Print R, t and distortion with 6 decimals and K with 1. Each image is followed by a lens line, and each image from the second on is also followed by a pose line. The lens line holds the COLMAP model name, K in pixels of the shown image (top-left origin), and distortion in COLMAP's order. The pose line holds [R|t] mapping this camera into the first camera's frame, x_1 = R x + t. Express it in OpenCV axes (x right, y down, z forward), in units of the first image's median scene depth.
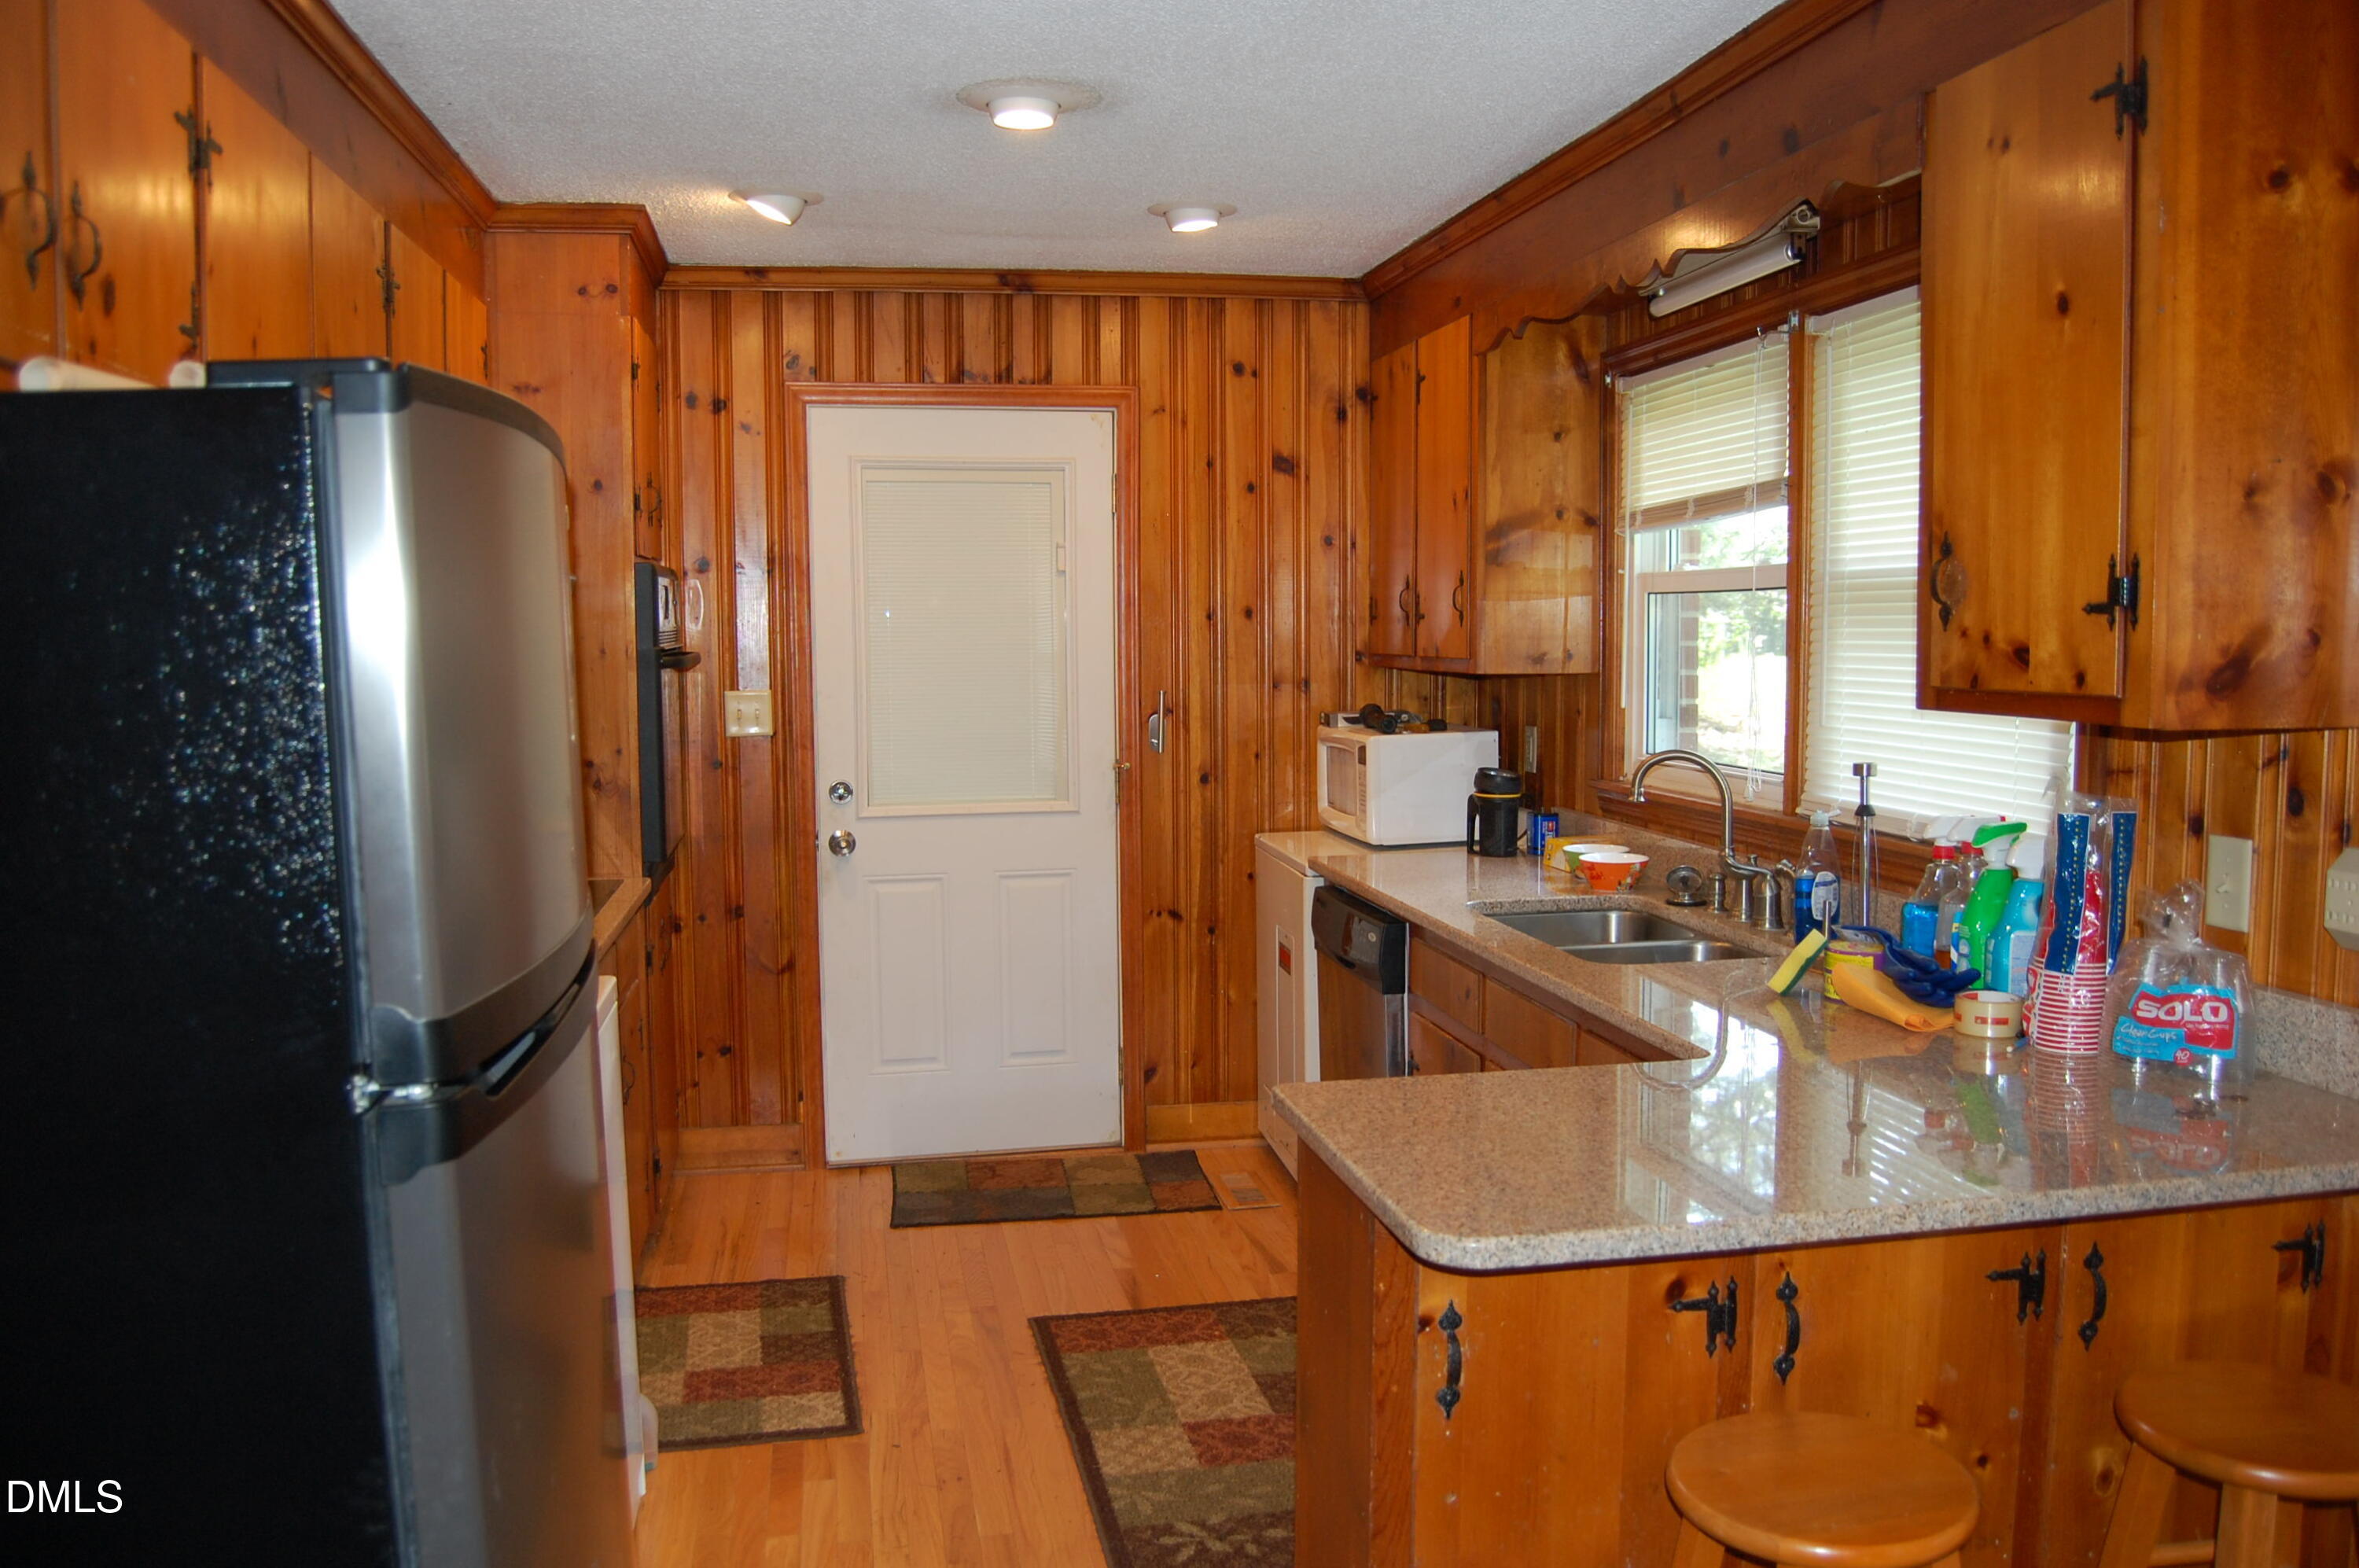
lens RADIAL K [[1850.6, 0, 1185.1], [0, 1850.6, 805.0], [0, 0, 1]] dist [-0.090136, 0.012305]
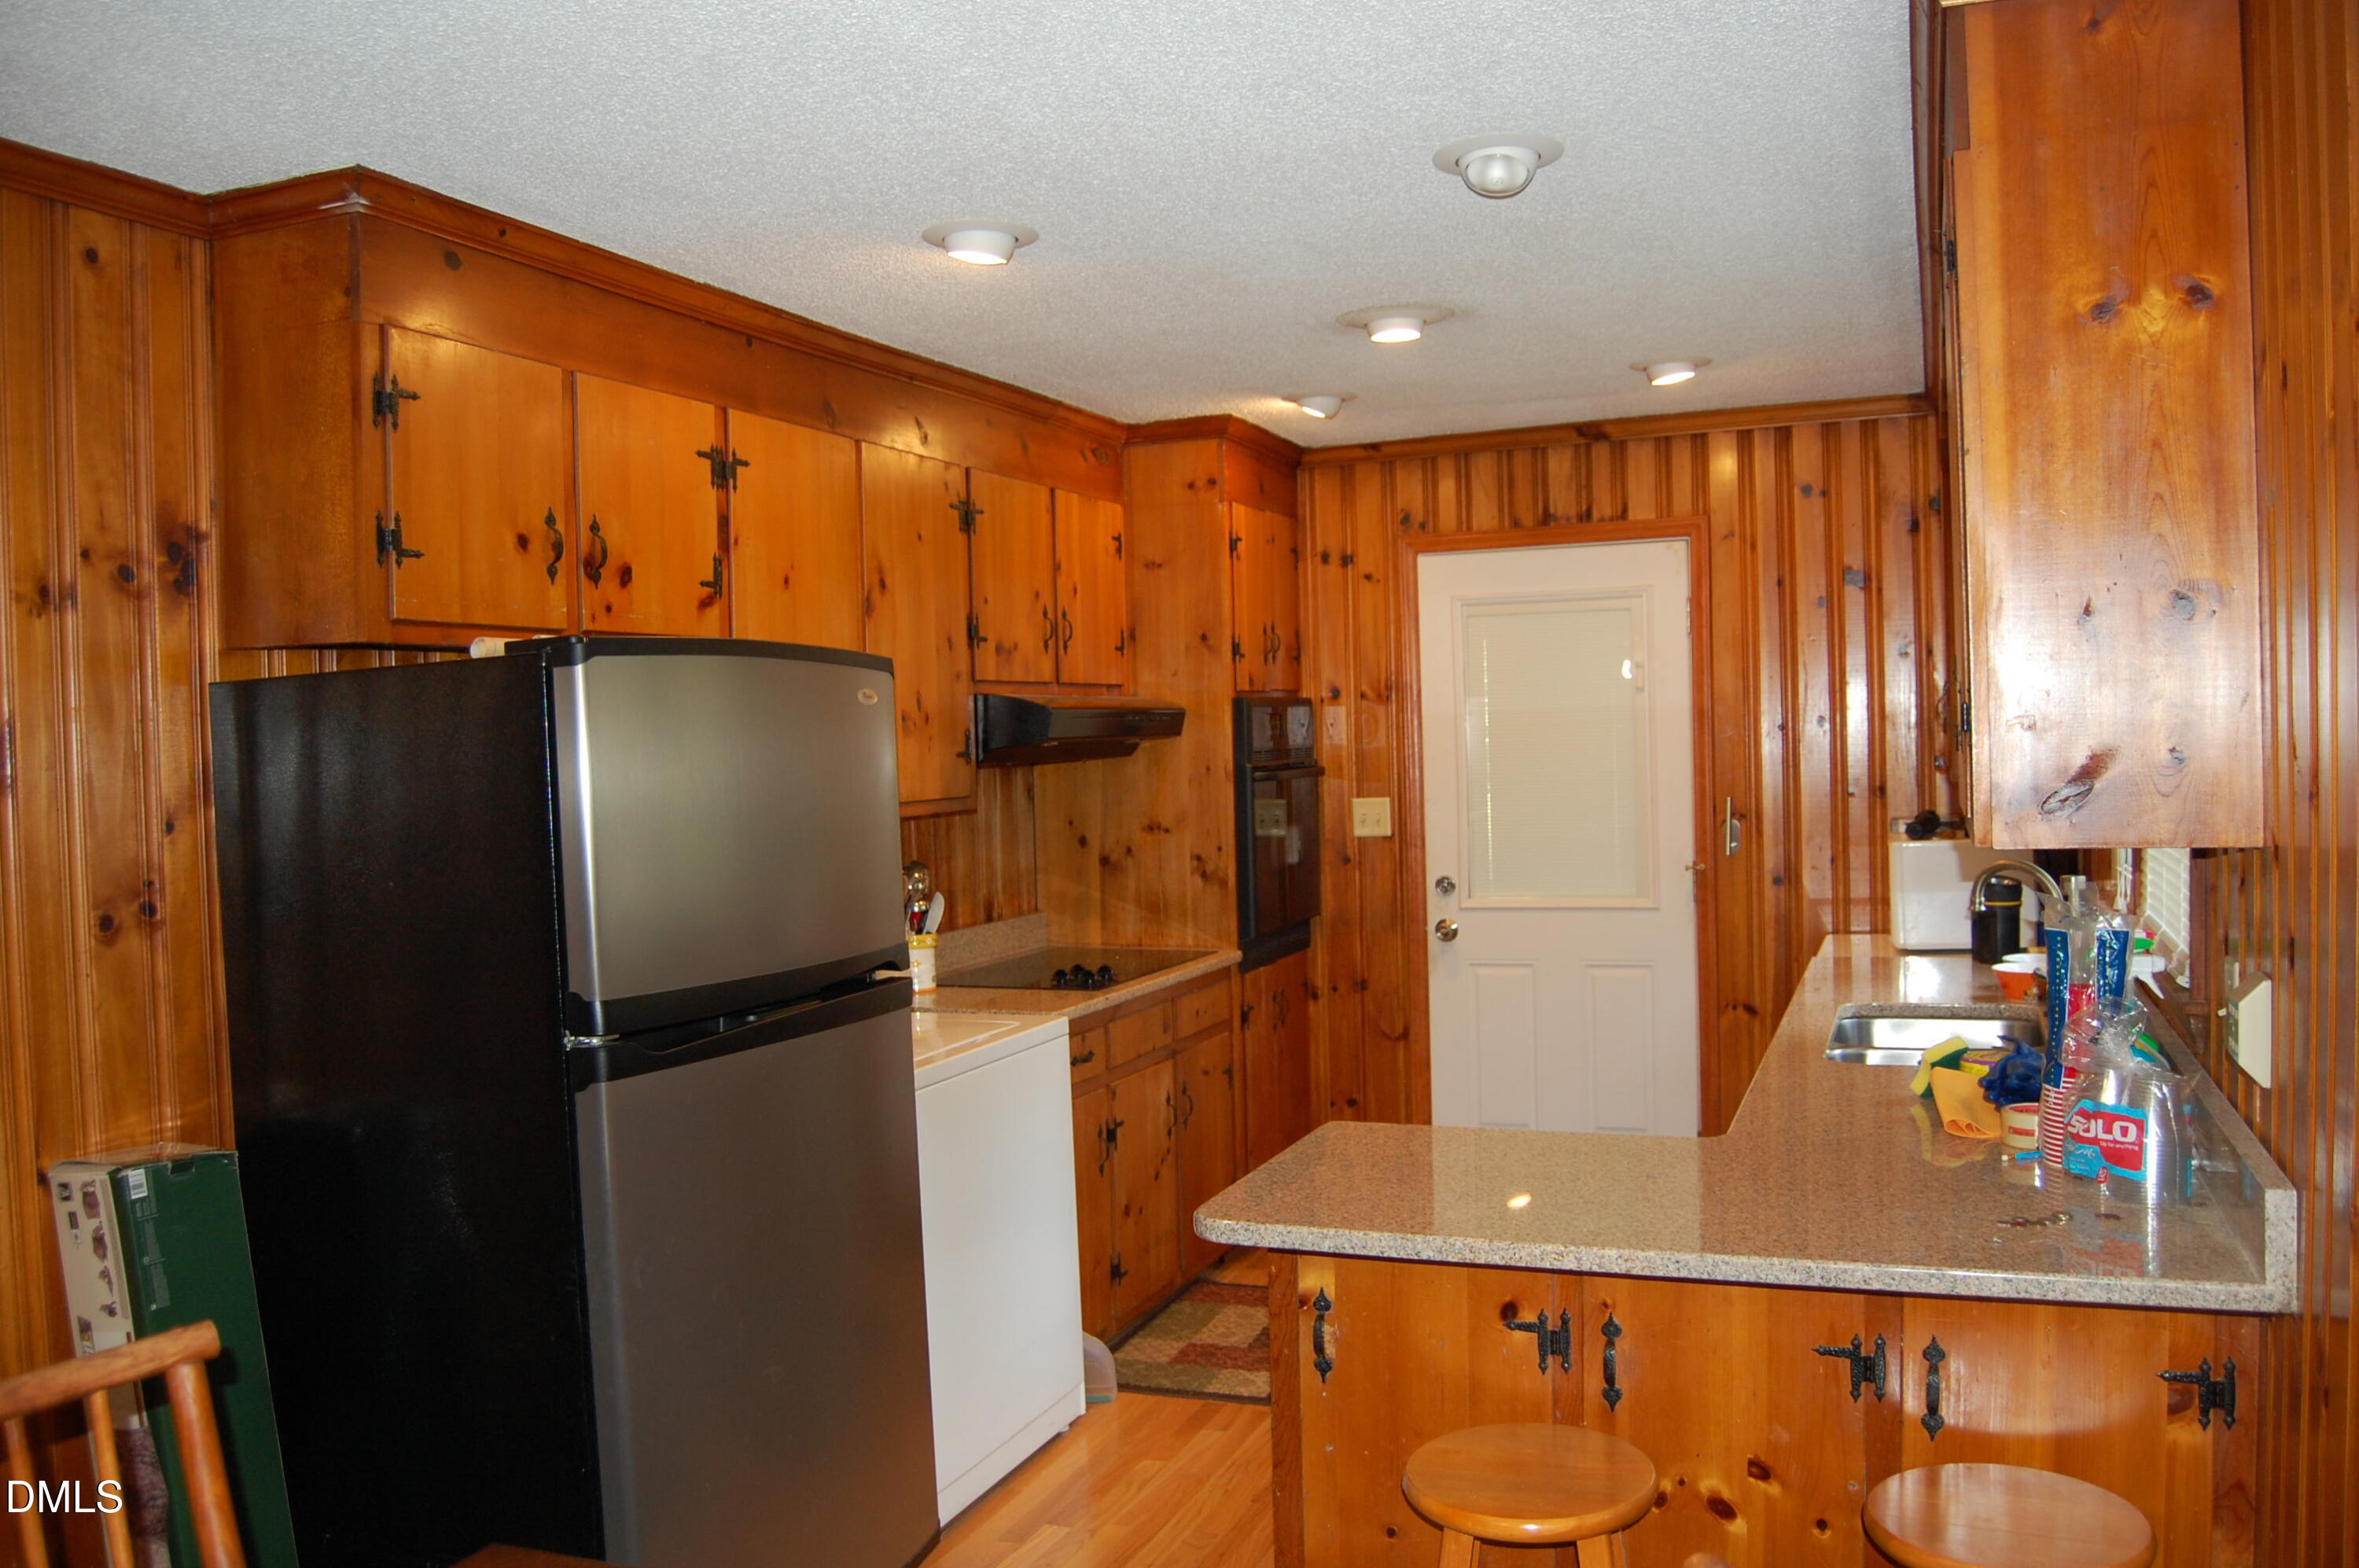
lens RADIAL K [[1850.6, 0, 1180.0], [0, 1850.6, 799.2], [0, 0, 1]] dist [-0.090136, 0.012305]
pose [[0.835925, -0.001406, -0.548842, 0.319261], [-0.027812, 0.998603, -0.044918, -0.004507], [0.548139, 0.052813, 0.834718, -0.060902]]
